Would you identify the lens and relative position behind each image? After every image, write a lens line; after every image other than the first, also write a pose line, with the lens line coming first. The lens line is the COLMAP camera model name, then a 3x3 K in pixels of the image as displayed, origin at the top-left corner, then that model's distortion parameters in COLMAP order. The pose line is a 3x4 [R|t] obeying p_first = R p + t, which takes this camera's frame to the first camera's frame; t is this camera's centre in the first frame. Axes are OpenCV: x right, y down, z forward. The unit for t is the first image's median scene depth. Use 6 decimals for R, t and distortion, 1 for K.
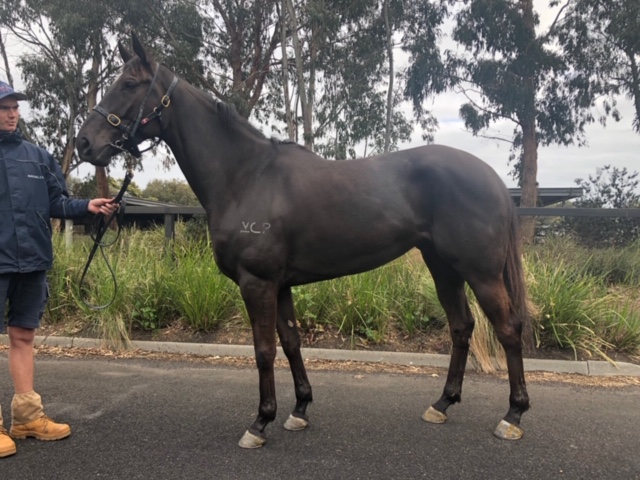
lens RADIAL K [[542.6, 0, 321.9], [0, 542.6, 228.7], [0, 0, 1]] dist [0.052042, -0.054979]
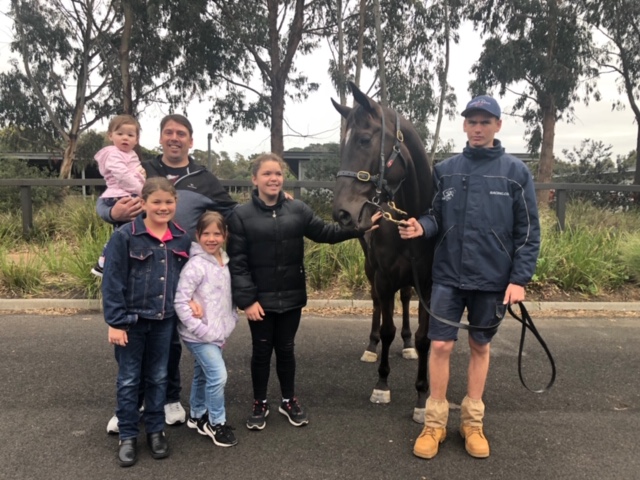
lens RADIAL K [[542.6, 0, 317.7], [0, 542.6, 239.5], [0, 0, 1]] dist [0.052042, -0.054979]
pose [[0.978766, -0.019774, 0.204025, -0.300678], [-0.003088, 0.993801, 0.111131, -0.028605], [-0.204958, -0.109401, 0.972637, -0.061616]]
